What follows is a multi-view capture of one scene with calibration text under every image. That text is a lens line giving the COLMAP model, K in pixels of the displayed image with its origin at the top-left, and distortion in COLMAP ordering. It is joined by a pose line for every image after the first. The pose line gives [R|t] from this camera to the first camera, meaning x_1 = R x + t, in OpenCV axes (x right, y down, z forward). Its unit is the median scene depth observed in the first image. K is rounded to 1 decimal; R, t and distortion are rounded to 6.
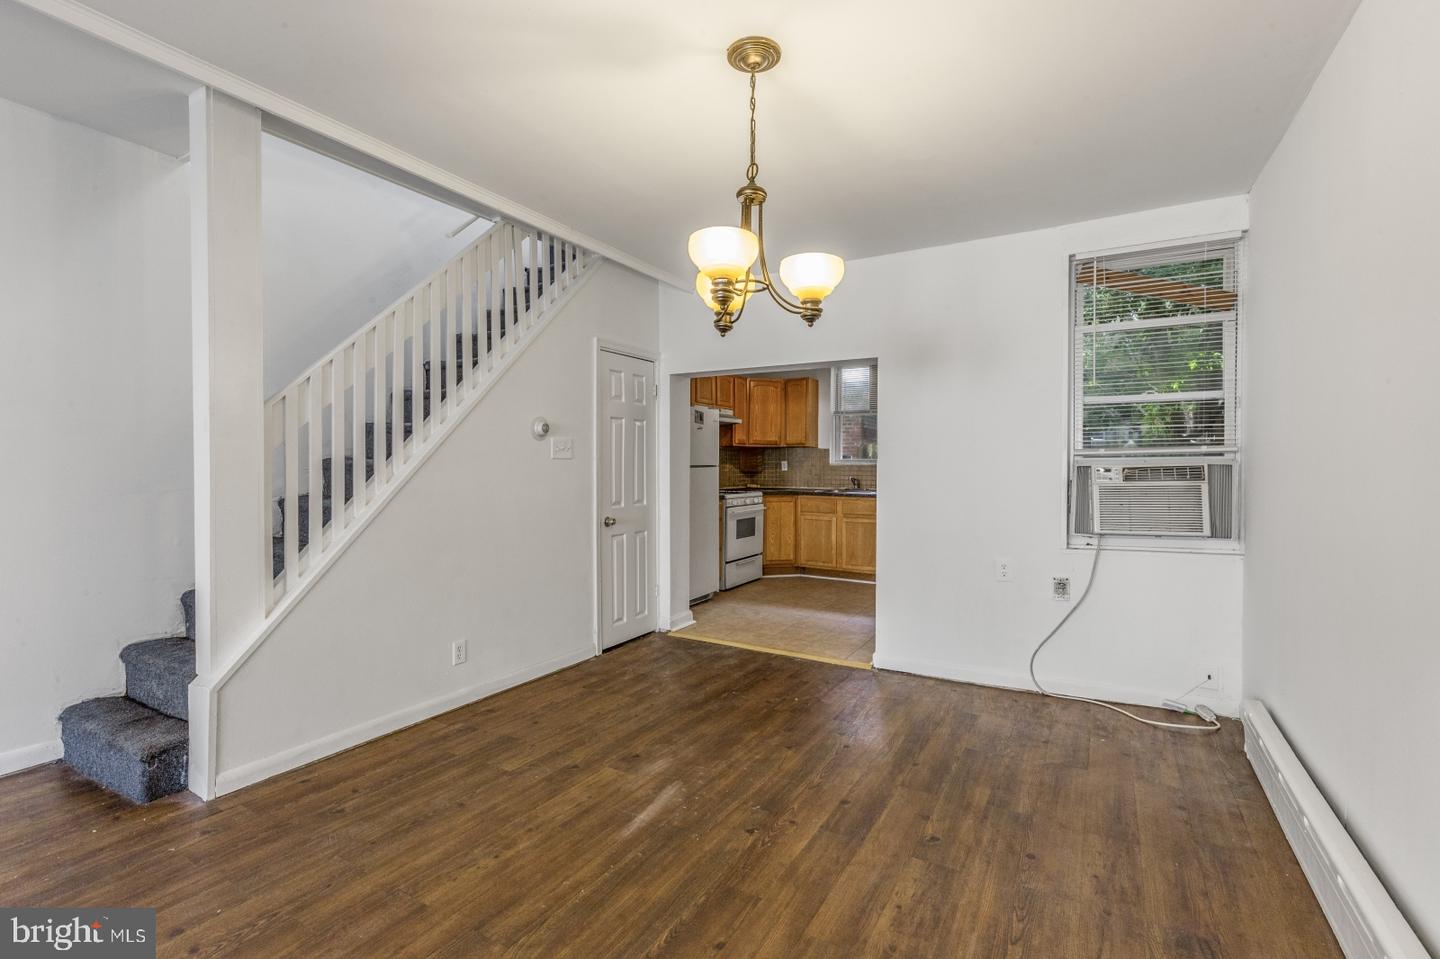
lens RADIAL K [[661.4, 0, 715.0], [0, 661.4, 477.4], [0, 0, 1]] dist [0.002049, 0.000139]
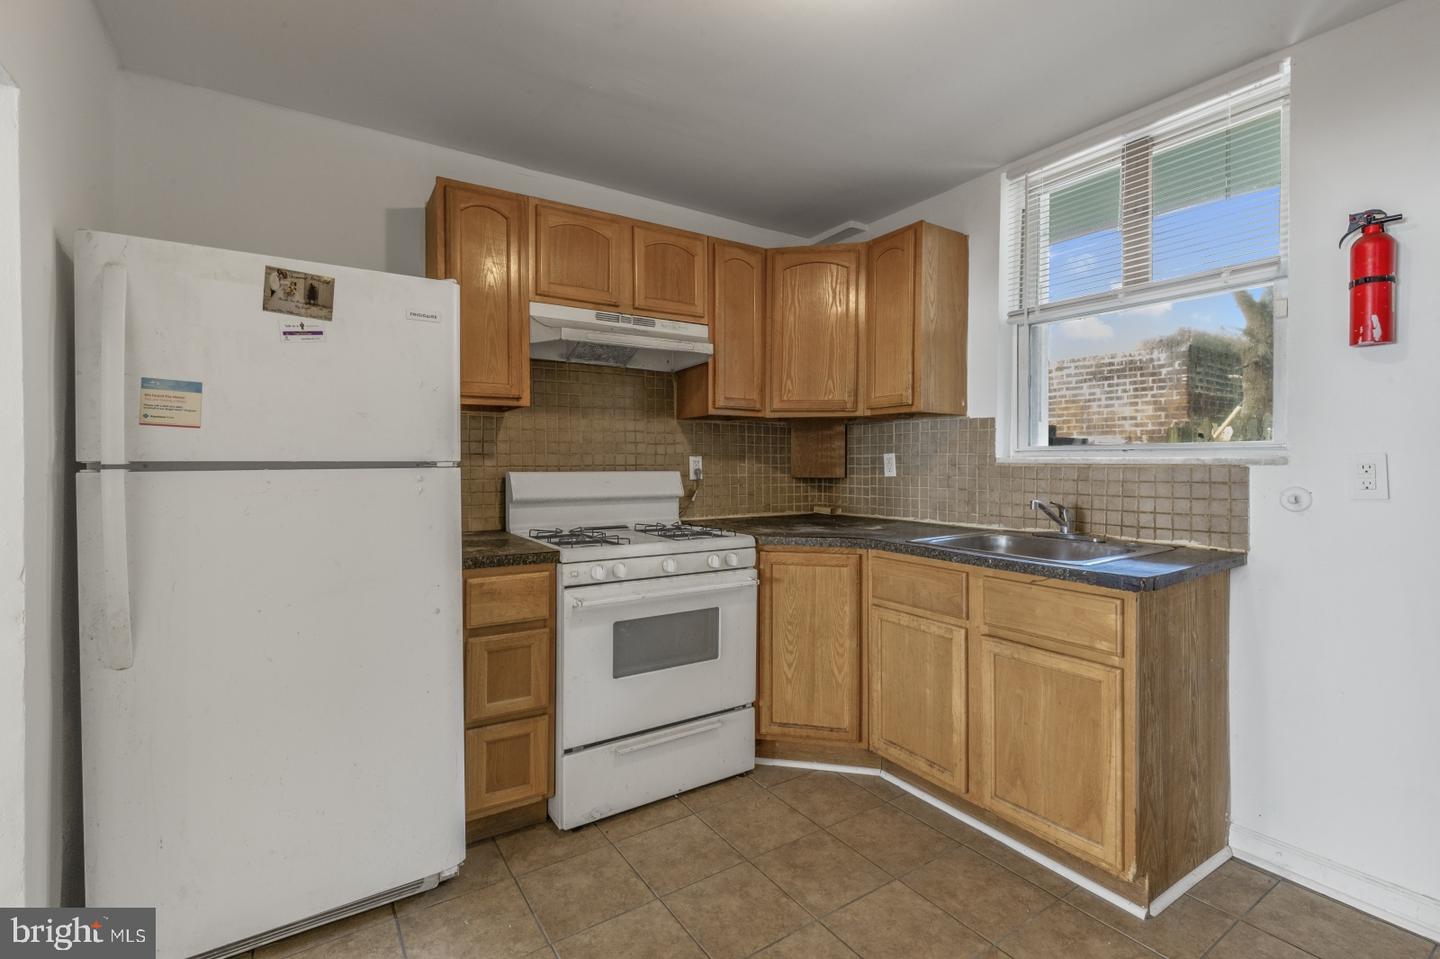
lens RADIAL K [[652.3, 0, 714.0], [0, 652.3, 472.7], [0, 0, 1]] dist [-0.000364, 0.000169]
pose [[0.891066, 0.007971, -0.453805, 0.400525], [-0.010296, 0.999943, -0.002654, -0.021950], [0.453758, 0.007038, 0.891097, 1.246705]]
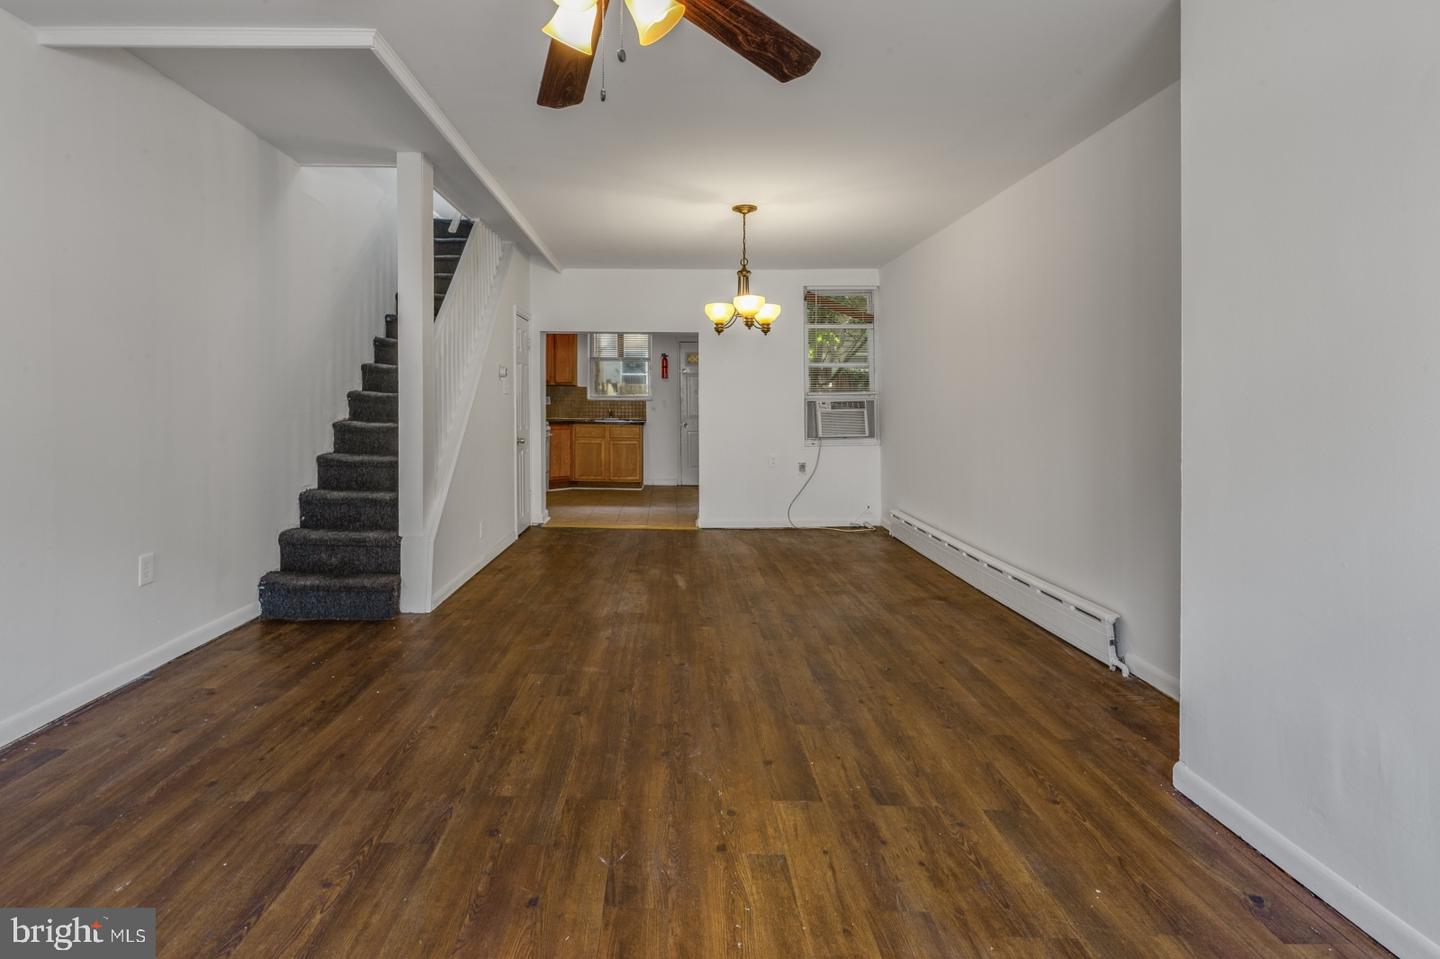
lens RADIAL K [[702.1, 0, 680.9], [0, 702.1, 409.3], [0, 0, 1]] dist [0.001896, -0.009933]
pose [[0.859392, -0.000430, 0.511316, -0.717982], [0.004255, 0.999971, -0.006311, 0.015638], [-0.511299, 0.007599, 0.859369, -0.469567]]
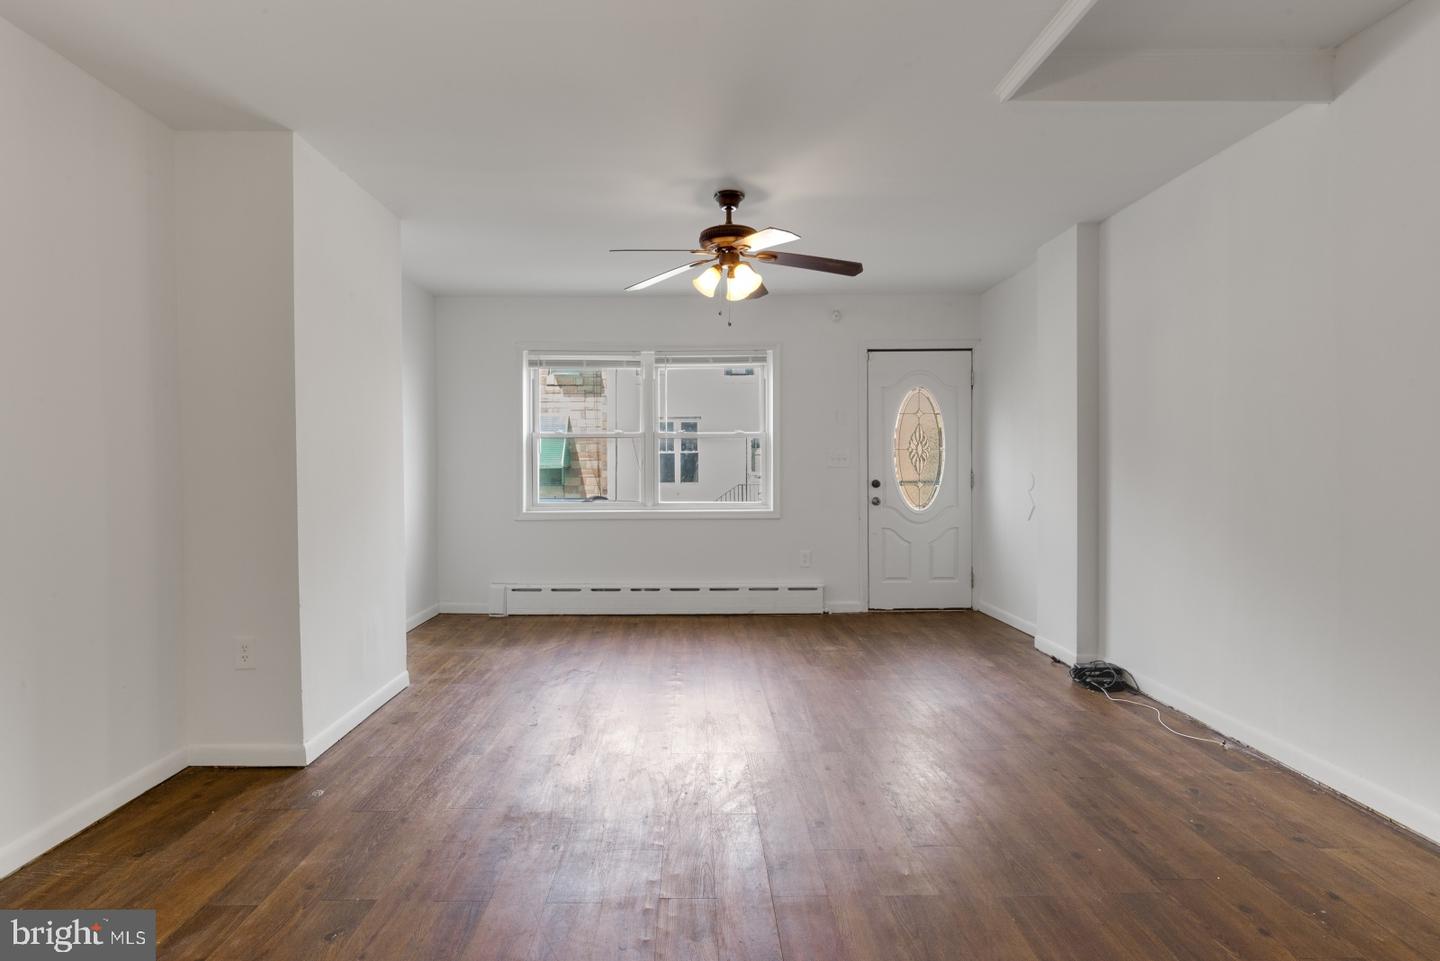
lens RADIAL K [[686.7, 0, 700.9], [0, 686.7, 473.3], [0, 0, 1]] dist [0.001720, 0.000187]
pose [[-0.859566, 0.017385, -0.510729, -0.048367], [-0.001876, 0.999307, 0.037174, -0.006993], [0.511021, 0.032912, -0.858938, 0.663339]]
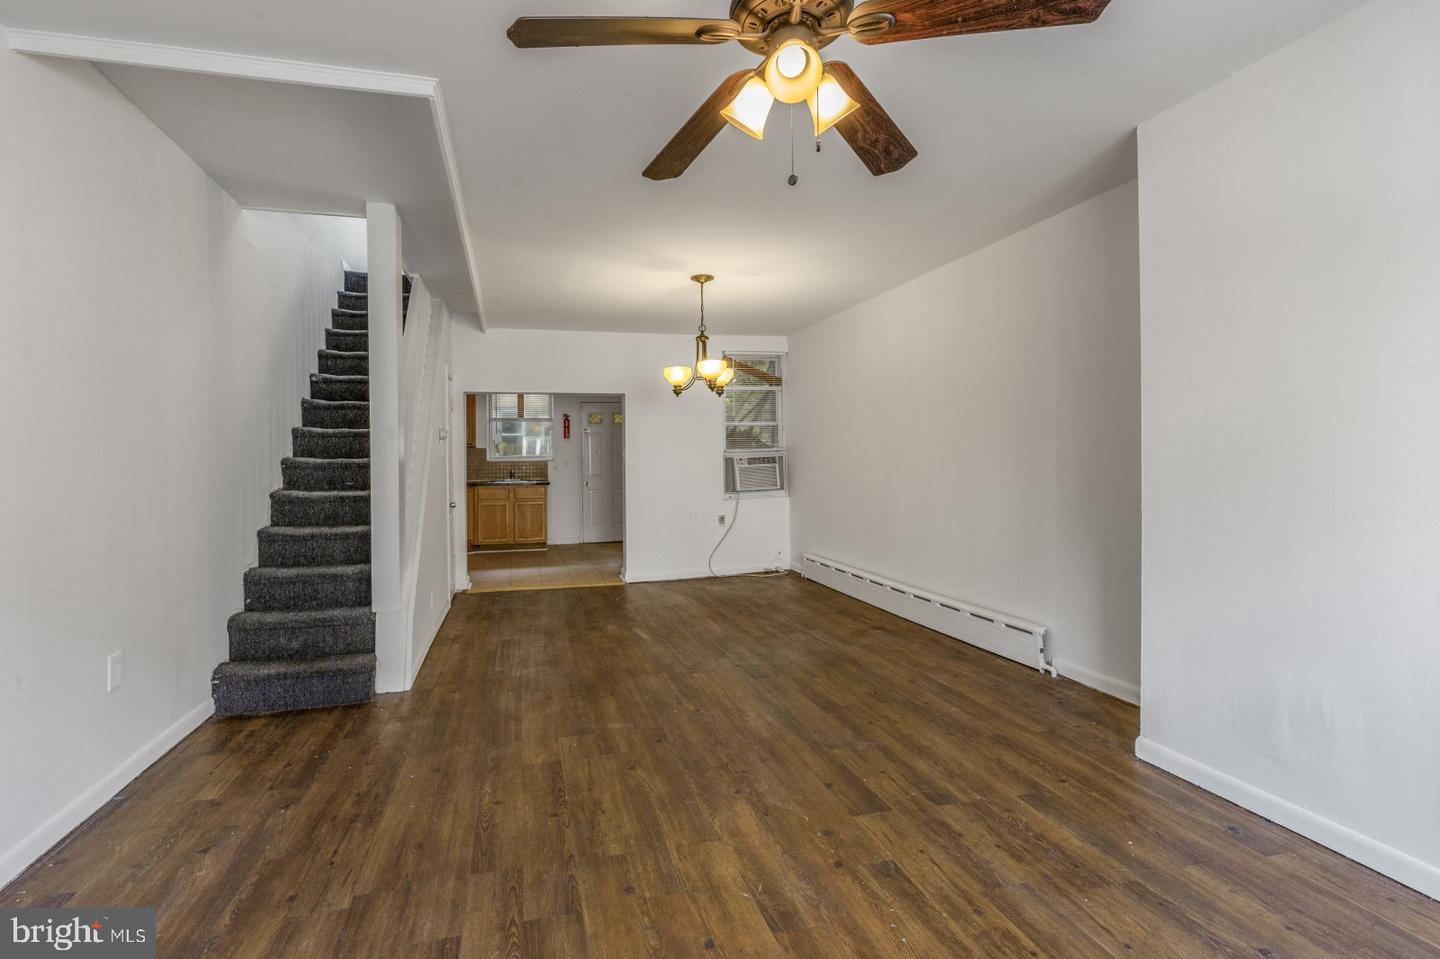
lens RADIAL K [[675.8, 0, 715.8], [0, 675.8, 464.2], [0, 0, 1]] dist [0.002831, -0.008794]
pose [[0.693531, -0.017942, 0.720203, -0.884786], [0.030476, 0.999526, -0.004447, 0.009342], [-0.719782, 0.025033, 0.693749, -0.359032]]
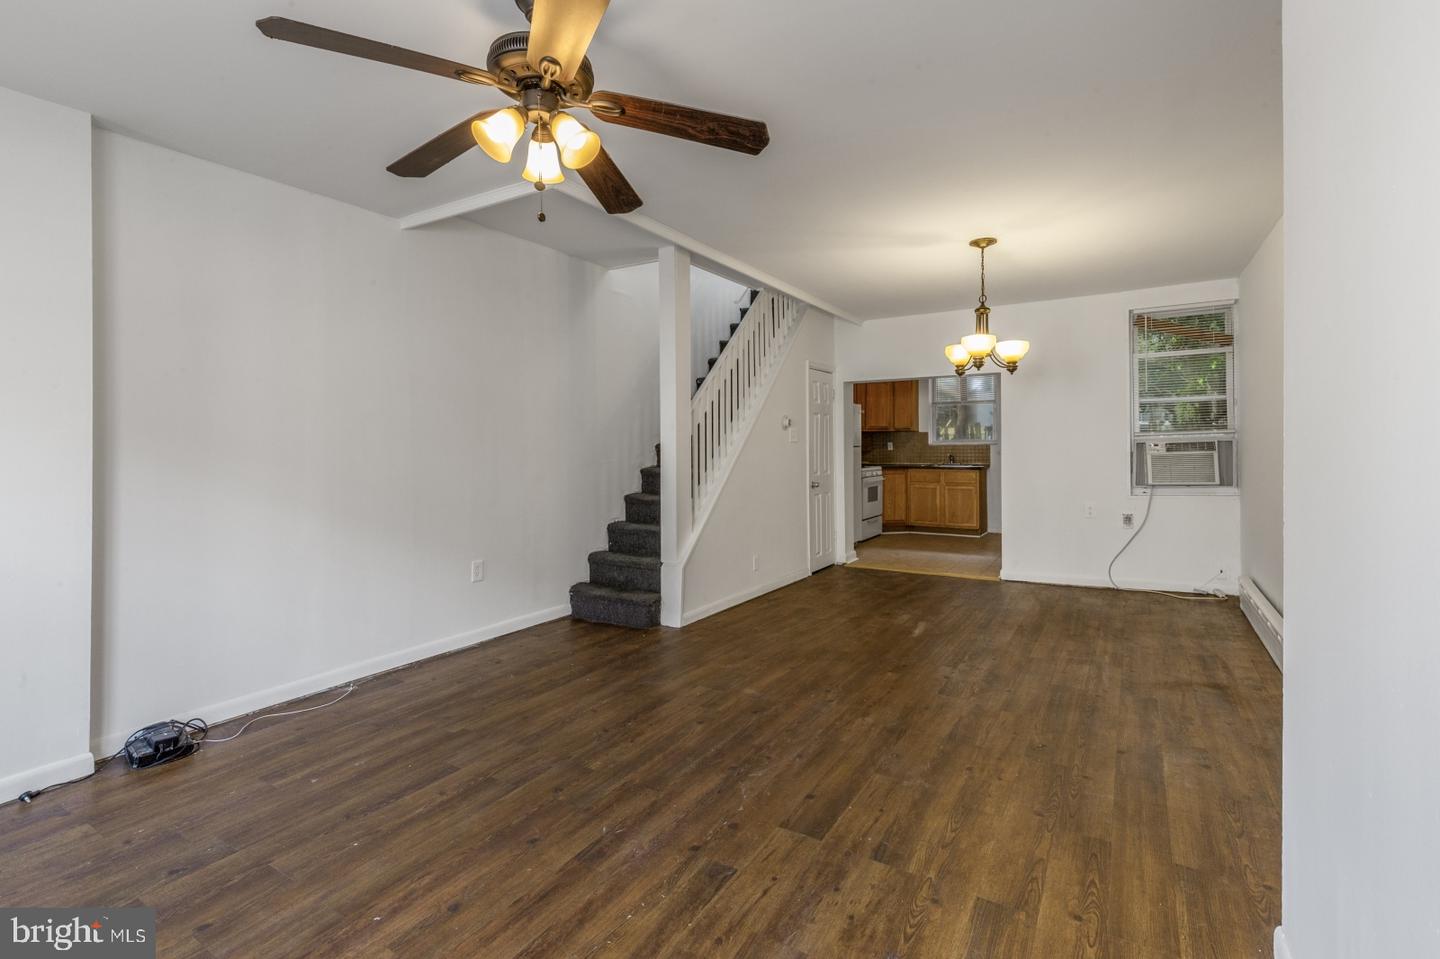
lens RADIAL K [[690.1, 0, 737.6], [0, 690.1, 450.5], [0, 0, 1]] dist [0.003291, -0.000474]
pose [[0.999918, -0.011389, 0.005935, -0.397500], [0.011478, 0.999820, -0.015101, 0.014154], [-0.005762, 0.015168, 0.999868, -0.615805]]
